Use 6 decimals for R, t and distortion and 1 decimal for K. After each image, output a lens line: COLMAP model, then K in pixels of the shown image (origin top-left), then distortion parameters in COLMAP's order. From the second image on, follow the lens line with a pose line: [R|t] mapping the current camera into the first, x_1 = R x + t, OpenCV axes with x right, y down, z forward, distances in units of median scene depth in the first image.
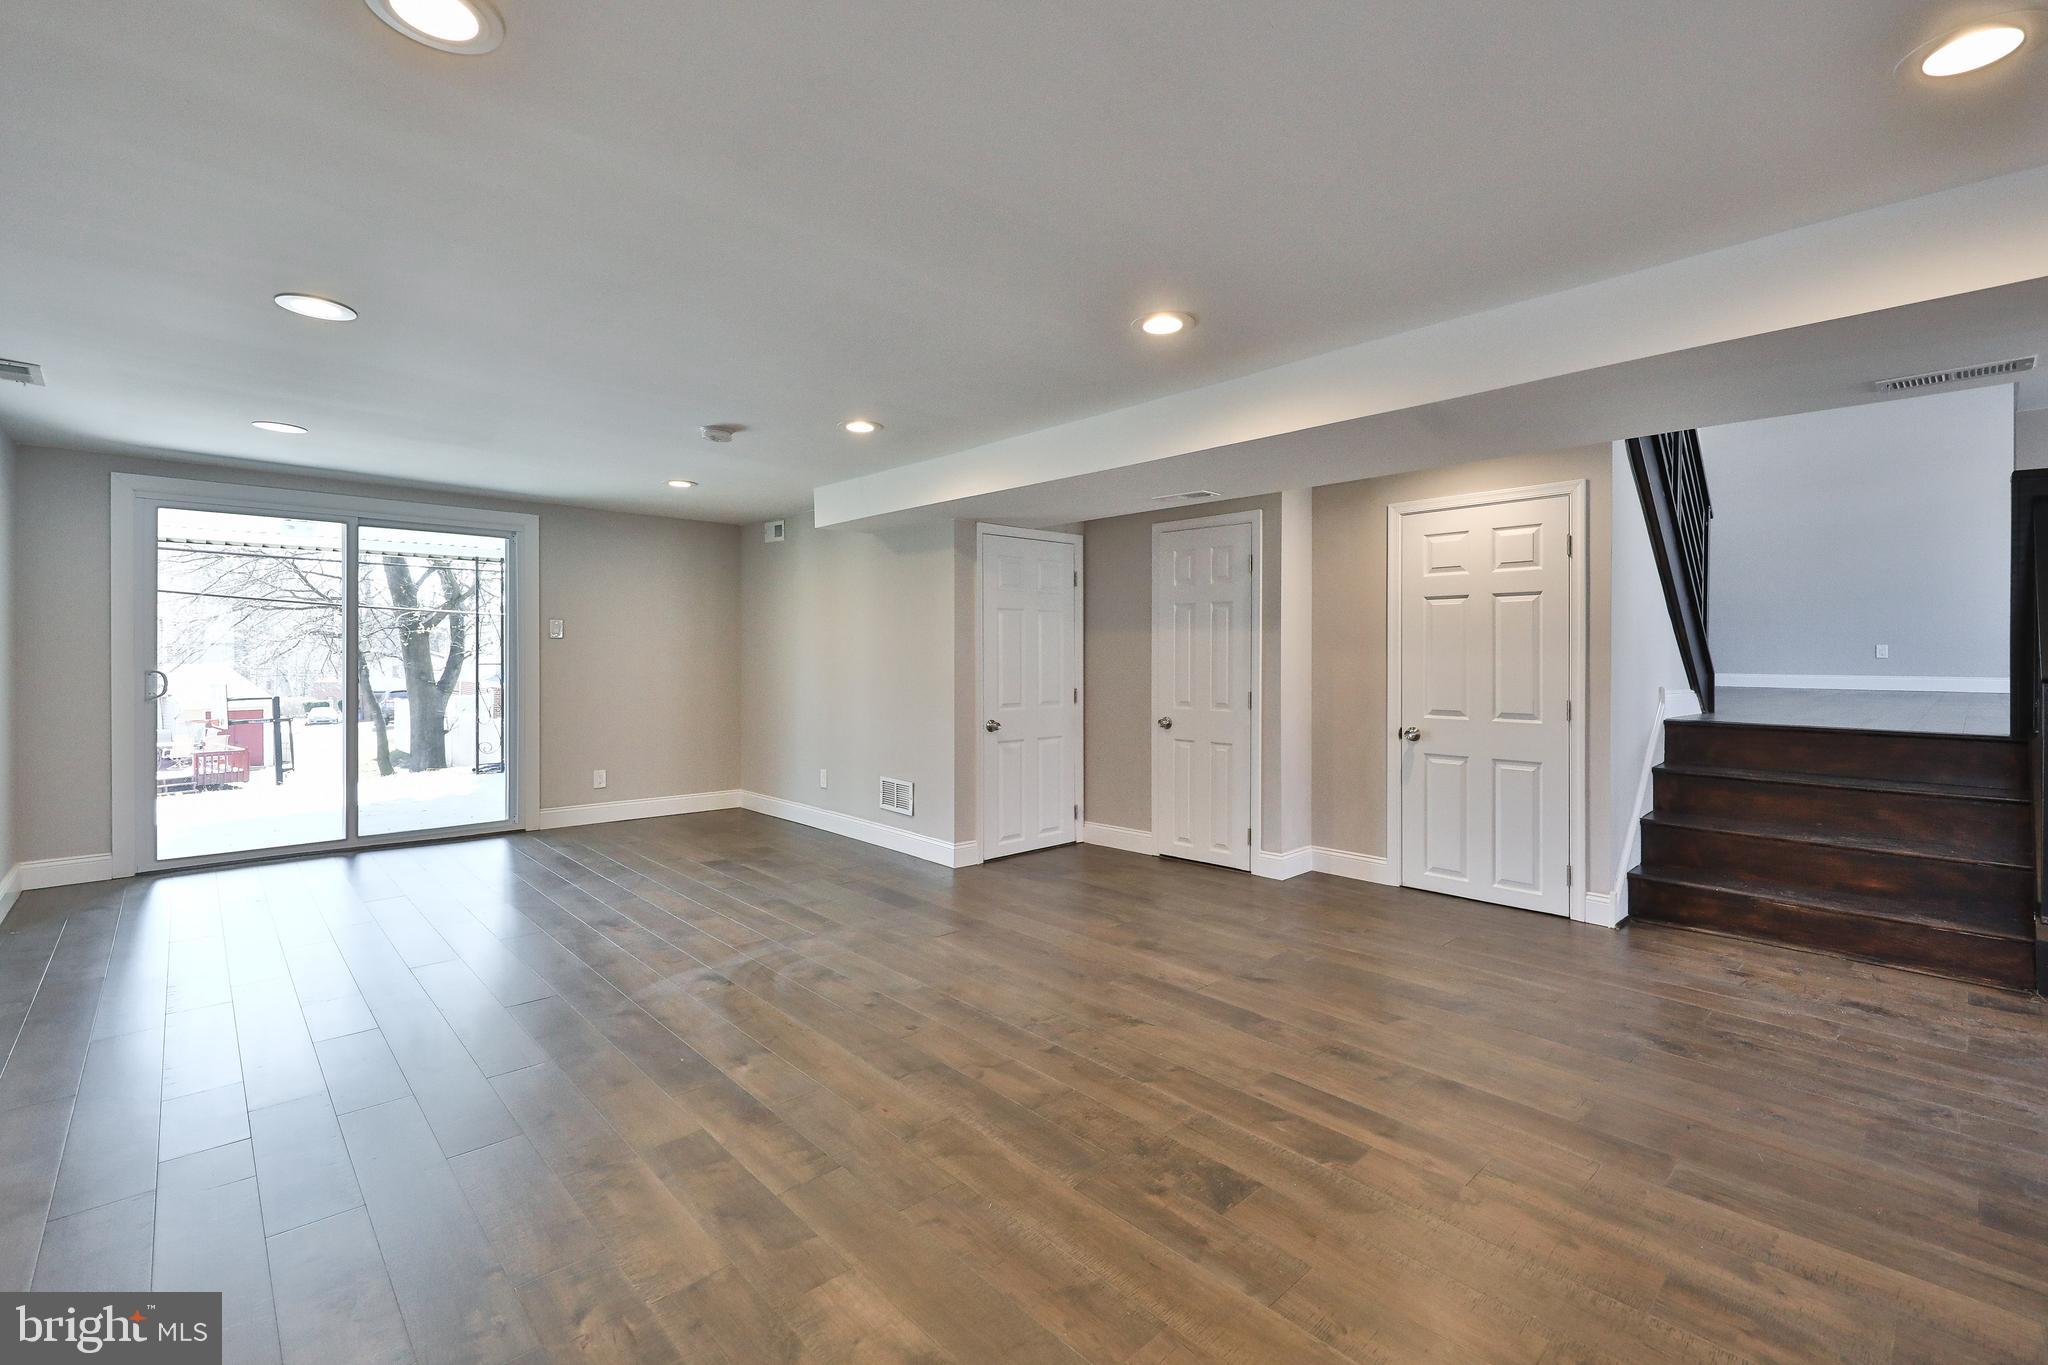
lens RADIAL K [[879.1, 0, 1037.4], [0, 879.1, 657.8], [0, 0, 1]] dist [0.024135, -0.008786]
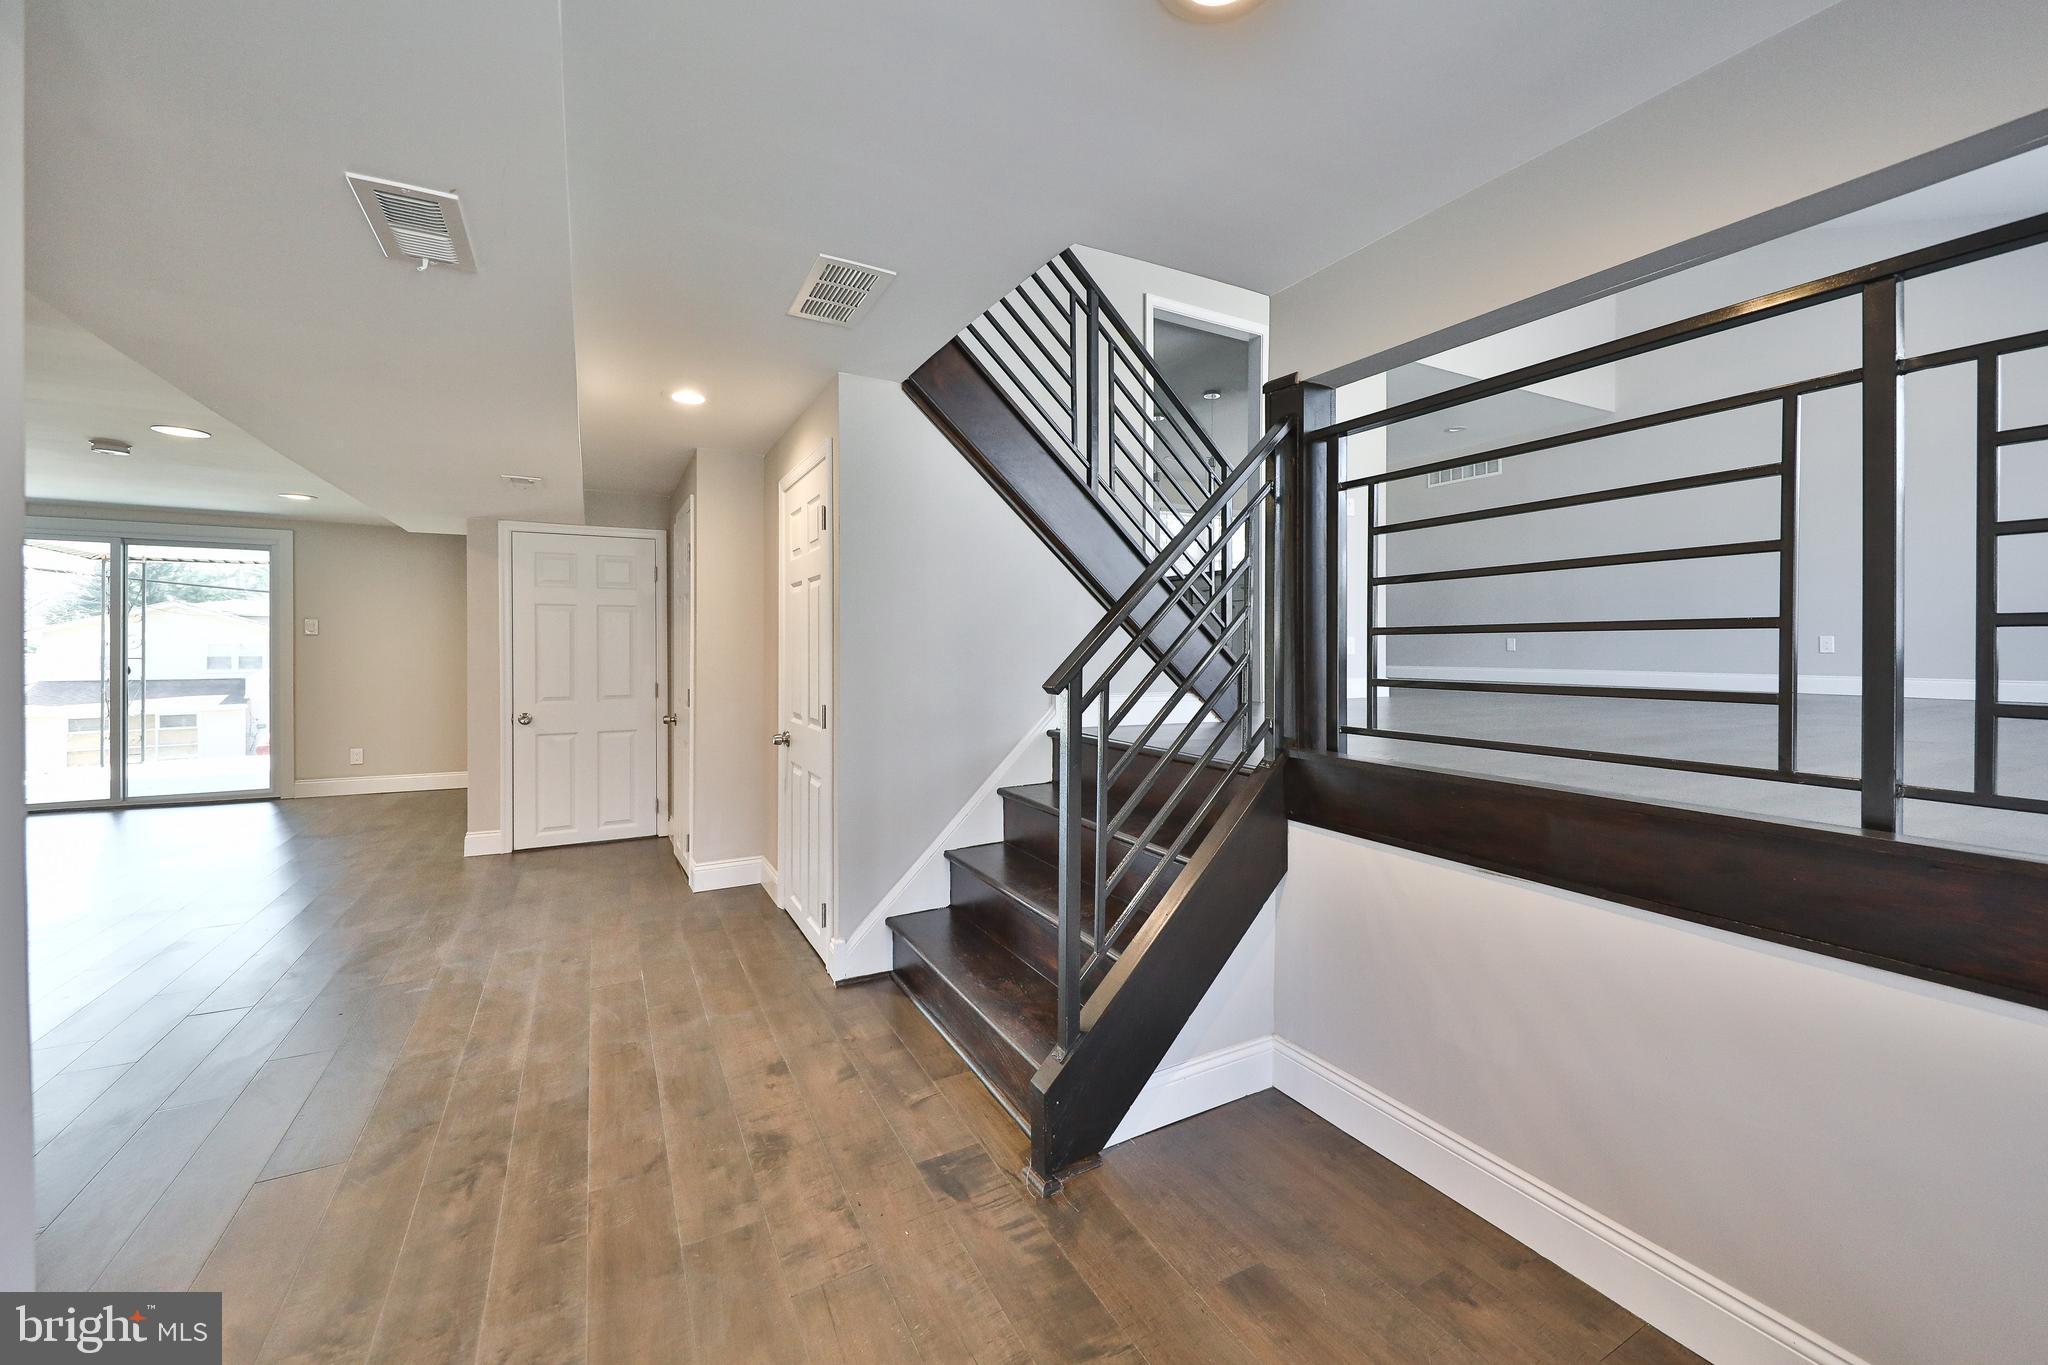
lens RADIAL K [[794.8, 0, 1024.8], [0, 794.8, 673.3], [0, 0, 1]] dist [0.001229, -0.000211]
pose [[0.966630, 0.006032, -0.256106, 1.286064], [0.001627, 0.999558, 0.029681, -0.003394], [0.256171, -0.029108, 0.966193, 0.451639]]
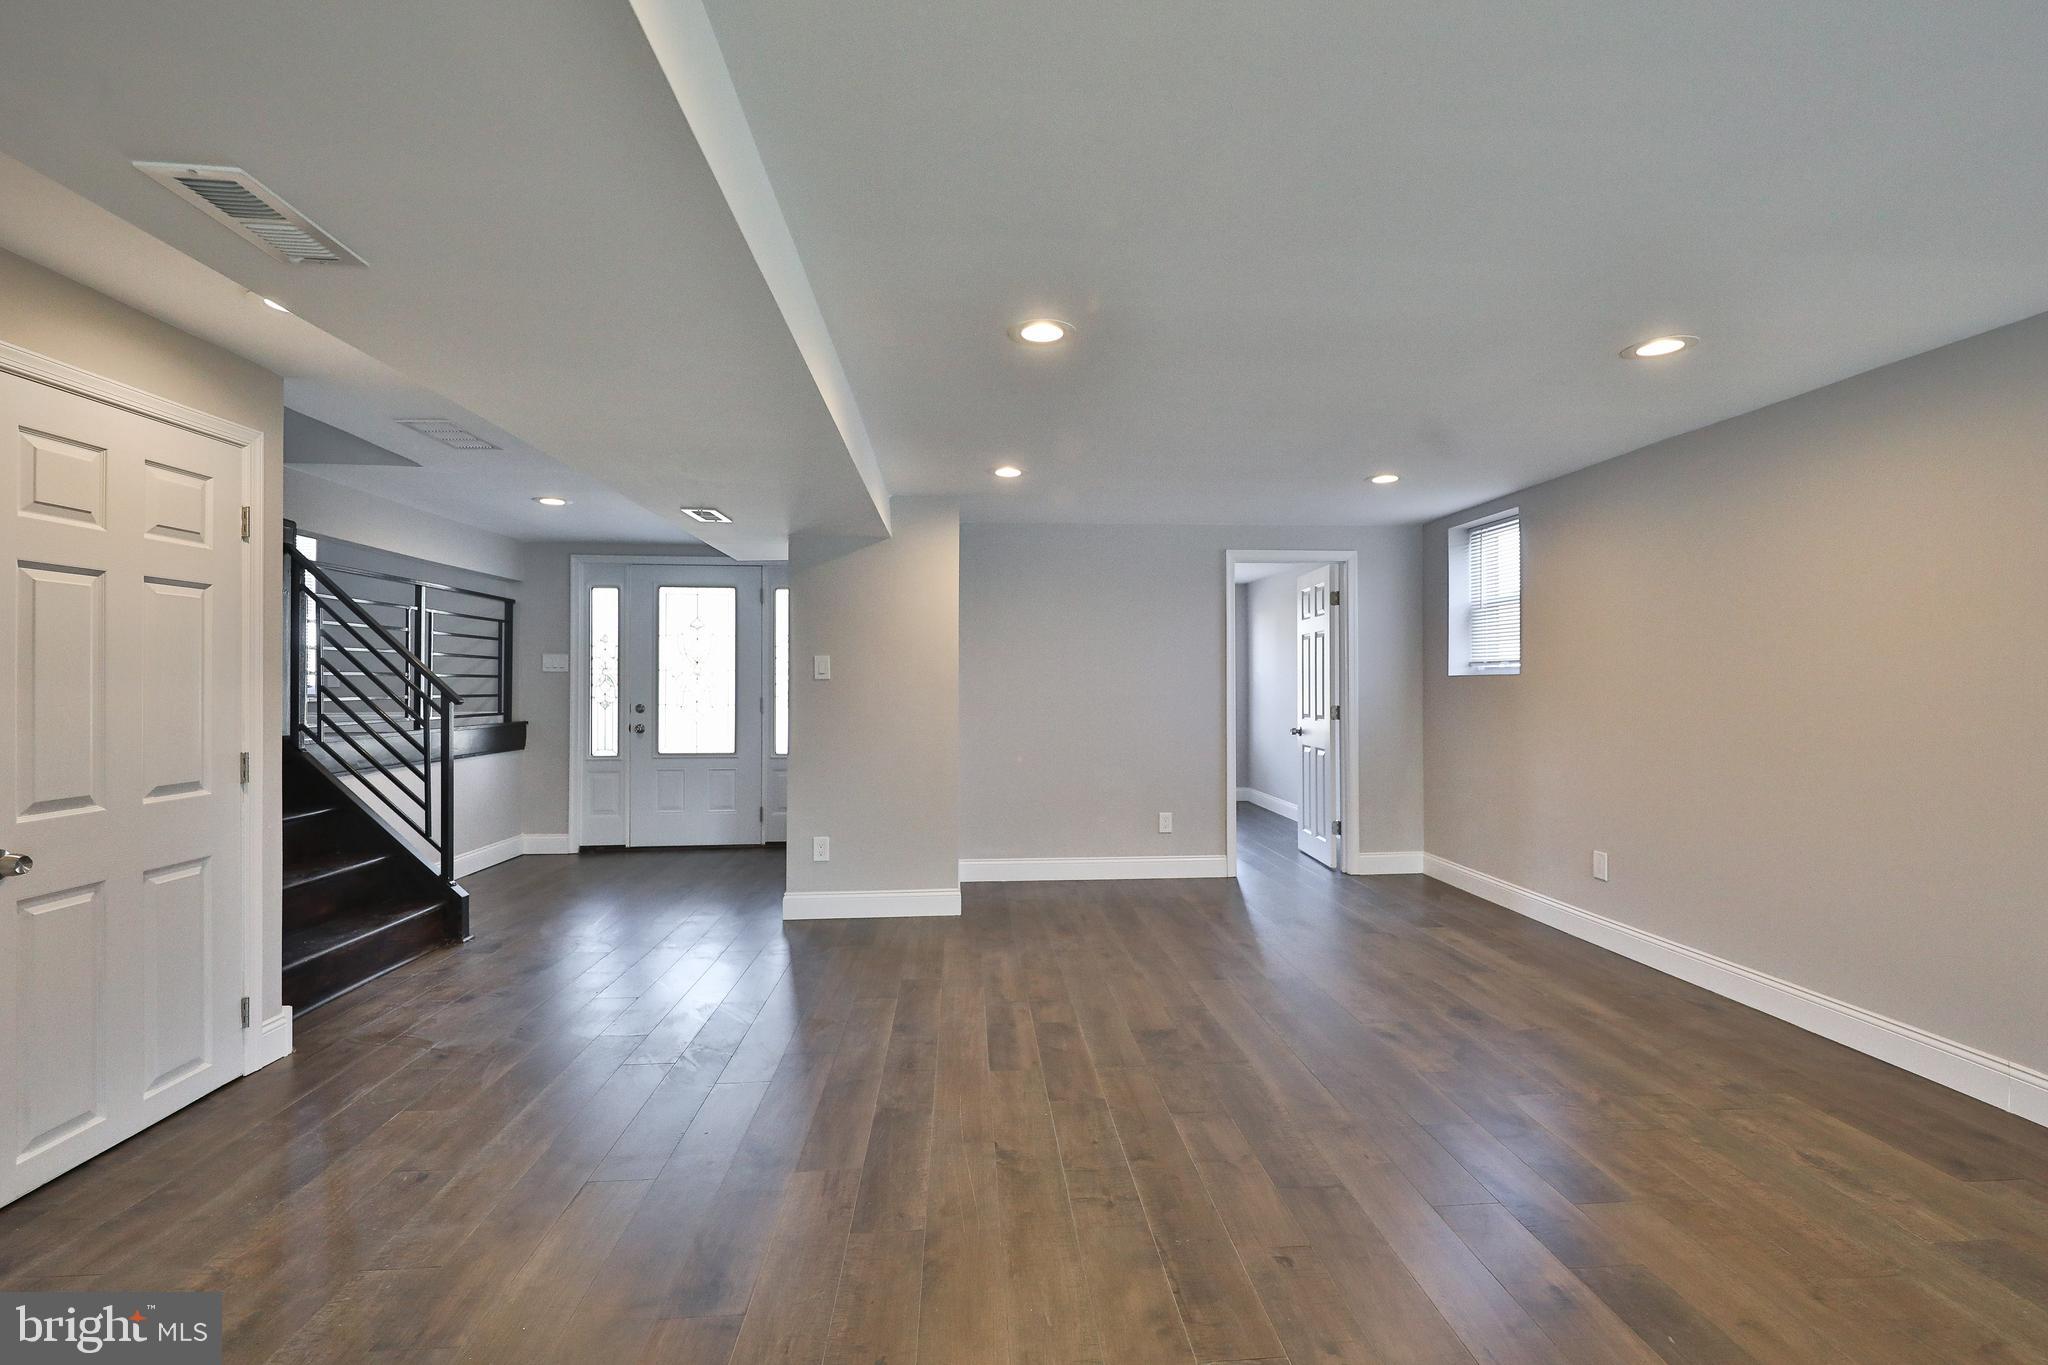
lens RADIAL K [[898.4, 0, 1024.0], [0, 898.4, 682.5], [0, 0, 1]] dist [0.001333, -0.000026]
pose [[-0.771934, 0.000036, 0.635702, -0.389069], [0.002673, 0.999991, 0.003189, -0.008112], [-0.635697, 0.004161, -0.771928, 1.528654]]
